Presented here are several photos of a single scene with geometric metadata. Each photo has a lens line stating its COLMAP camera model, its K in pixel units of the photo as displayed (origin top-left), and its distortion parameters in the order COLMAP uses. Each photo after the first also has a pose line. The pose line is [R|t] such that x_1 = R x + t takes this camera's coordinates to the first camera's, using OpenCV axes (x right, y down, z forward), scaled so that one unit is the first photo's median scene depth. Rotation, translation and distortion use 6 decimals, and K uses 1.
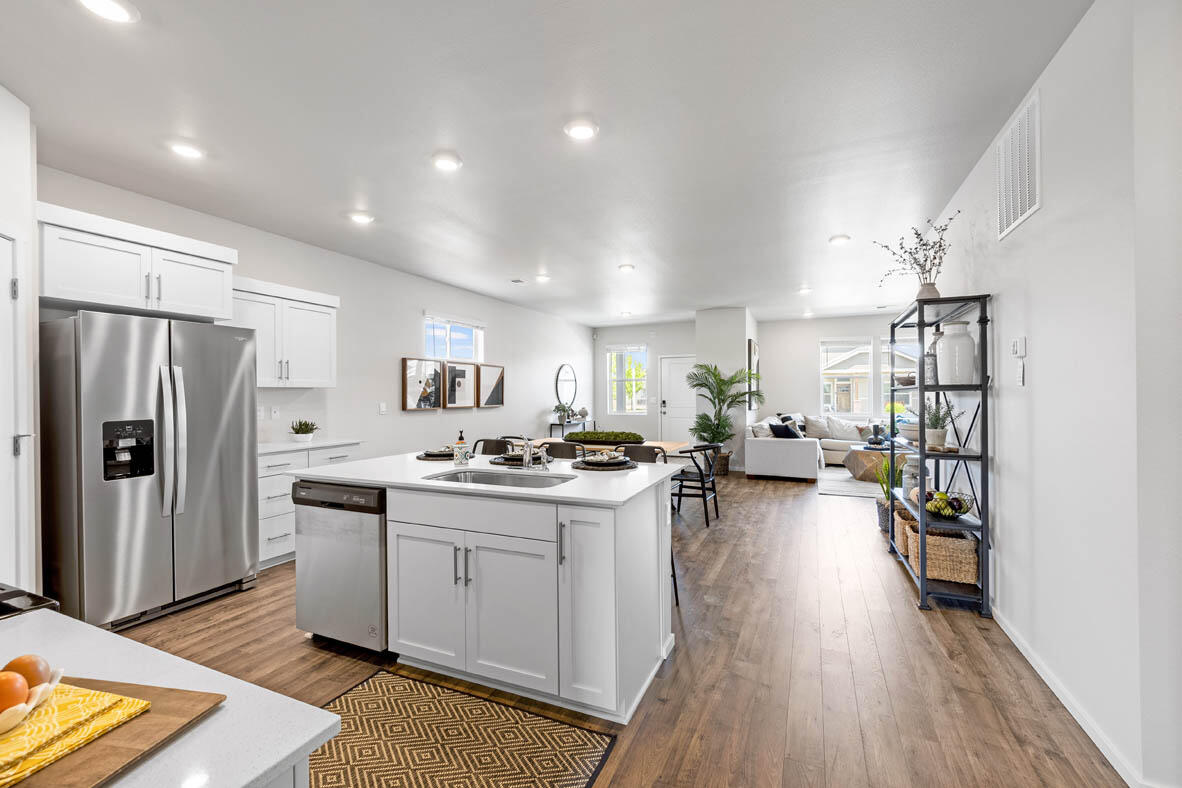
lens RADIAL K [[502.8, 0, 593.9], [0, 502.8, 393.0], [0, 0, 1]] dist [-0.004109, 0.000958]
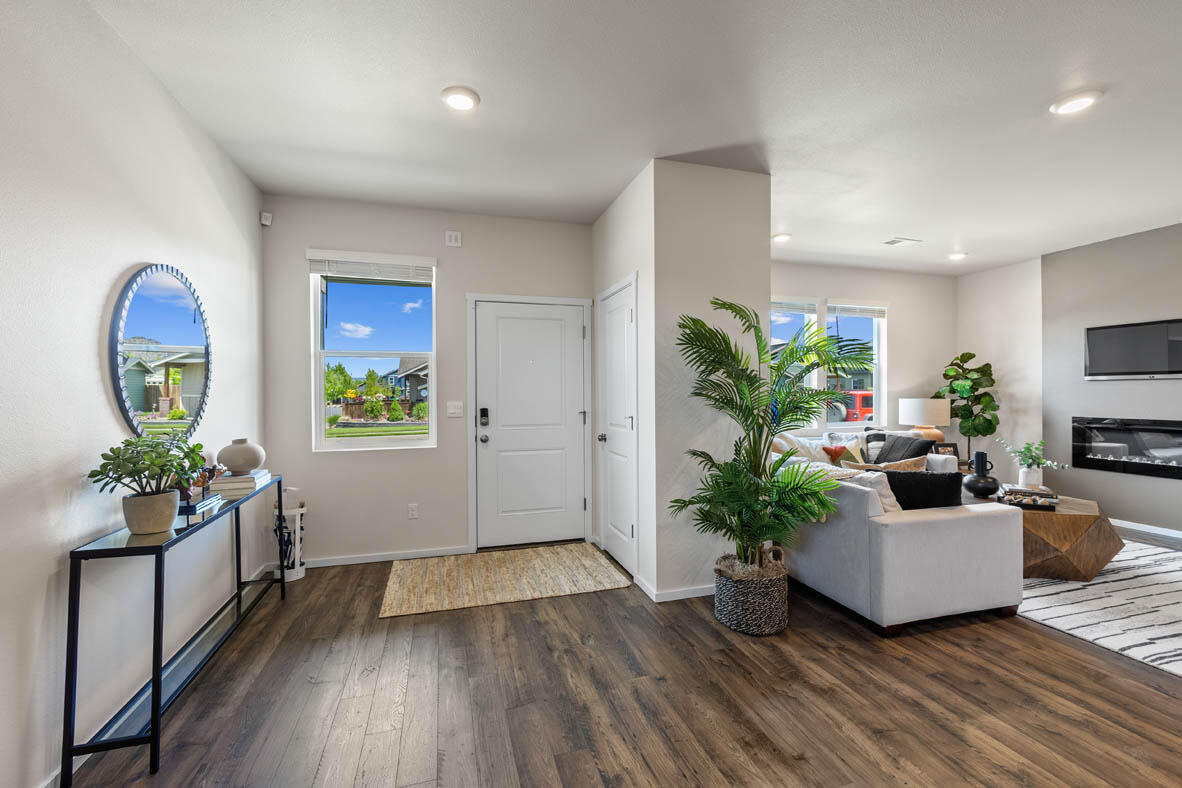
lens RADIAL K [[502.8, 0, 594.1], [0, 502.8, 396.3], [0, 0, 1]] dist [-0.004109, 0.000958]
pose [[0.762432, 0.000076, 0.647069, -0.145615], [-0.002815, 0.999991, 0.003199, 0.009734], [-0.647062, -0.004260, 0.762425, 1.855529]]
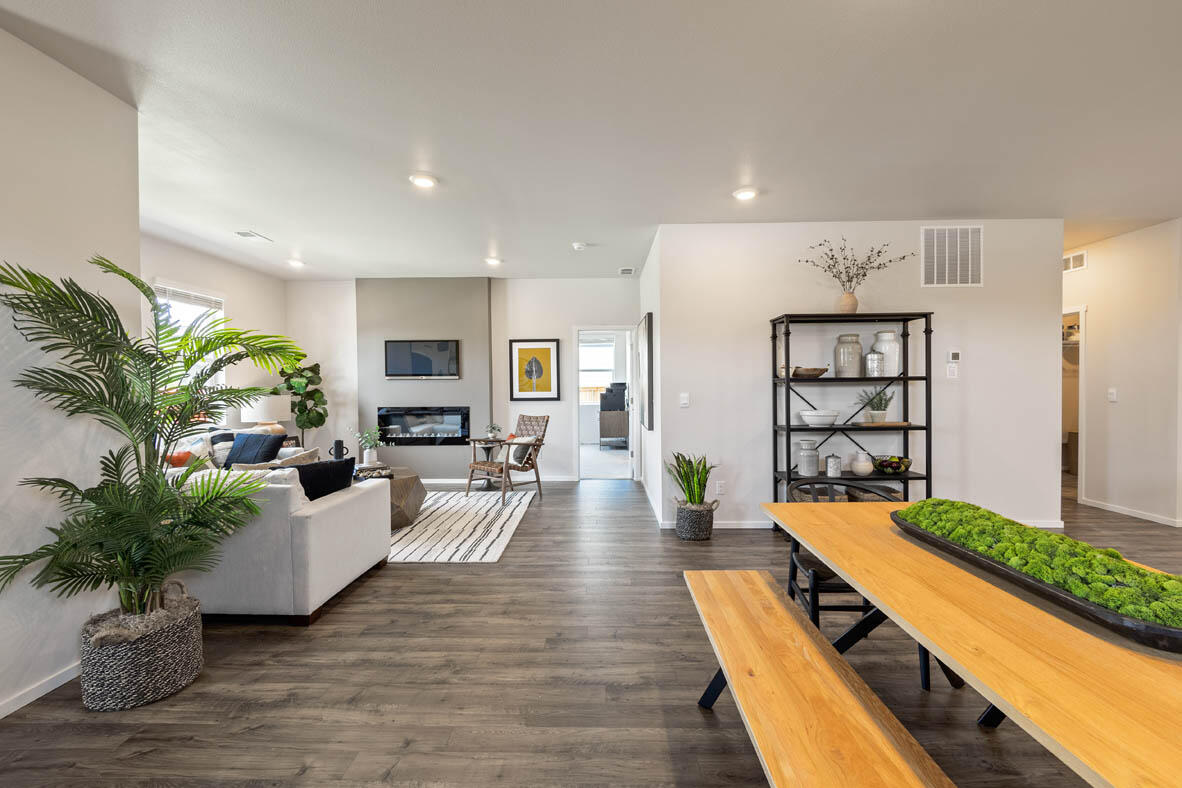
lens RADIAL K [[502.8, 0, 592.0], [0, 502.8, 394.0], [0, 0, 1]] dist [-0.004109, 0.000958]
pose [[-0.383501, -0.003955, 0.923532, -0.217618], [0.009656, 0.999919, 0.008292, 0.011802], [-0.923490, 0.012097, -0.383432, 2.046395]]
